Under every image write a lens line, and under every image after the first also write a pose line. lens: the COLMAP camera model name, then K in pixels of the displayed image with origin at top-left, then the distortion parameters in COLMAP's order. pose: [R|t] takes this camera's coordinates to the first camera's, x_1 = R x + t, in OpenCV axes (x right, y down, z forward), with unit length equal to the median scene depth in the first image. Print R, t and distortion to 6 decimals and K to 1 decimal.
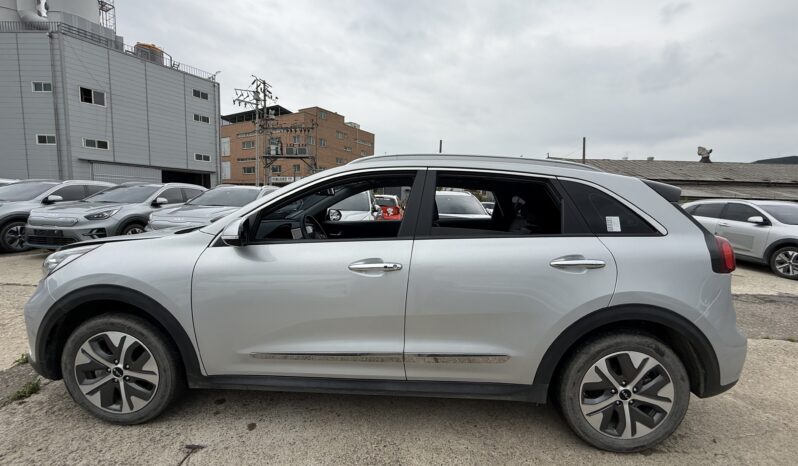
lens RADIAL K [[327.1, 0, 399.0], [0, 327.1, 233.0], [0, 0, 1]] dist [0.001768, 0.000086]
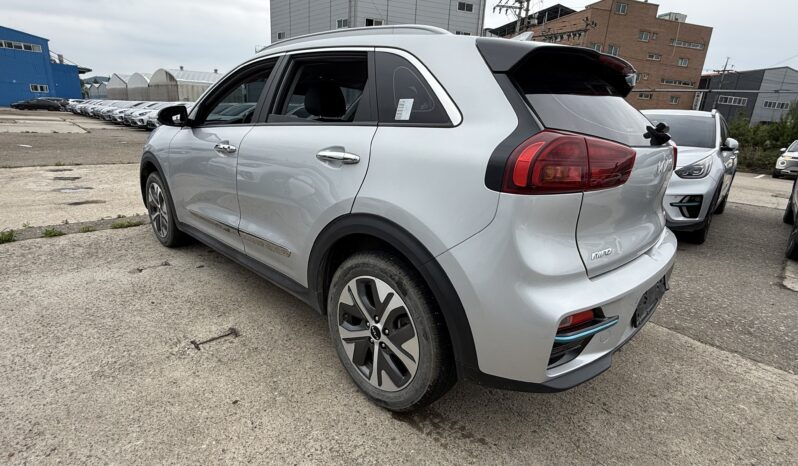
lens RADIAL K [[400.9, 0, 399.0], [0, 400.9, 233.0], [0, 0, 1]] dist [-0.004441, -0.000652]
pose [[0.743829, 0.190398, -0.640677, 1.293371], [-0.097171, 0.979188, 0.178181, 0.083932], [0.661268, -0.070281, 0.746850, 0.337100]]
